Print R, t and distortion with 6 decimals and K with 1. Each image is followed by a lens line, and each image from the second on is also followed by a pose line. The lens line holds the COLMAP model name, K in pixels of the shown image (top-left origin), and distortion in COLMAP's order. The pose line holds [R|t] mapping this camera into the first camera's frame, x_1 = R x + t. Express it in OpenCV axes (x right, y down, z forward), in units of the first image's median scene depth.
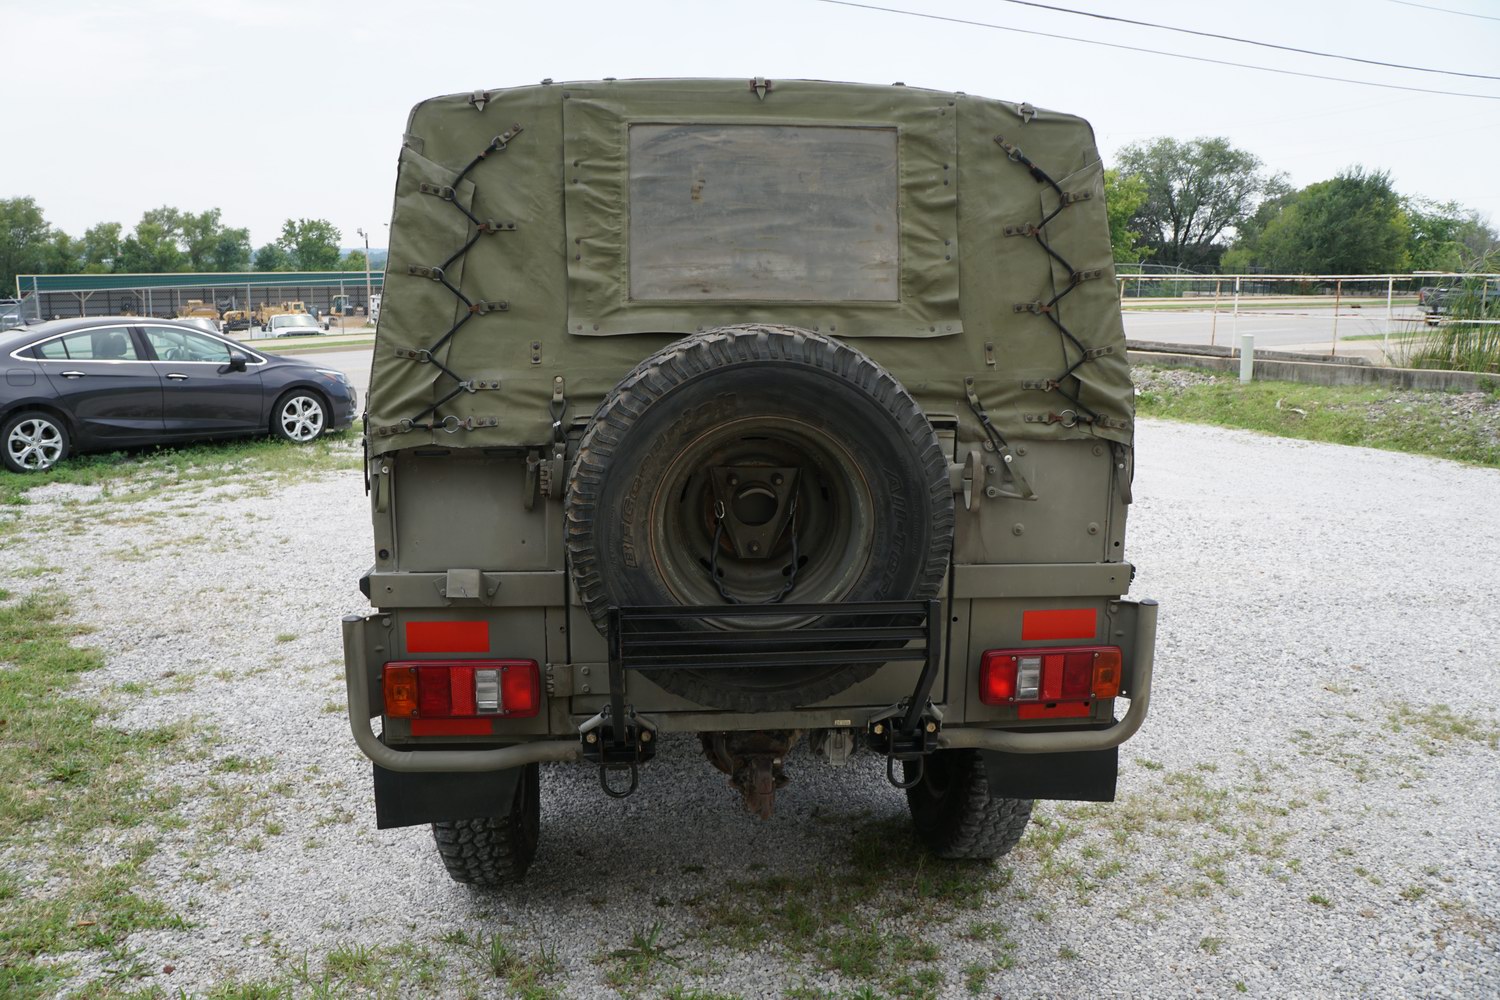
lens RADIAL K [[1187.7, 0, 750.0], [0, 1187.7, 500.0], [0, 0, 1]] dist [-0.174337, 0.128141]
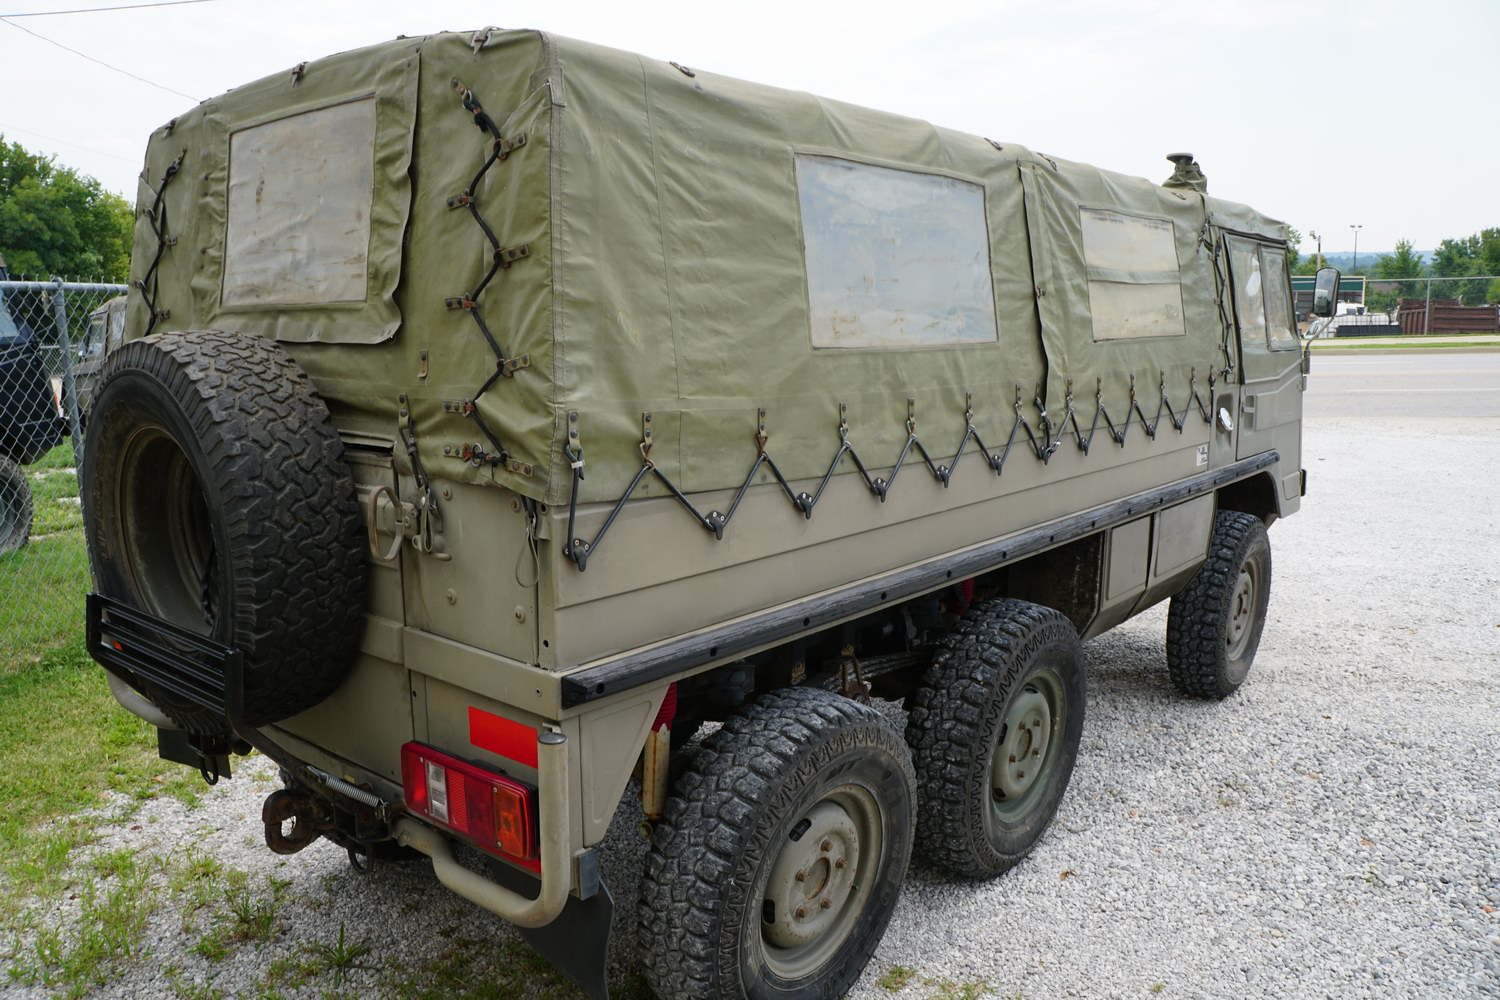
lens RADIAL K [[1187.7, 0, 750.0], [0, 1187.7, 500.0], [0, 0, 1]] dist [-0.174337, 0.128141]
pose [[0.691206, 0.105207, -0.714958, 0.910990], [-0.108009, 0.993273, 0.041742, -0.090635], [0.714541, 0.048370, 0.697920, 0.618198]]
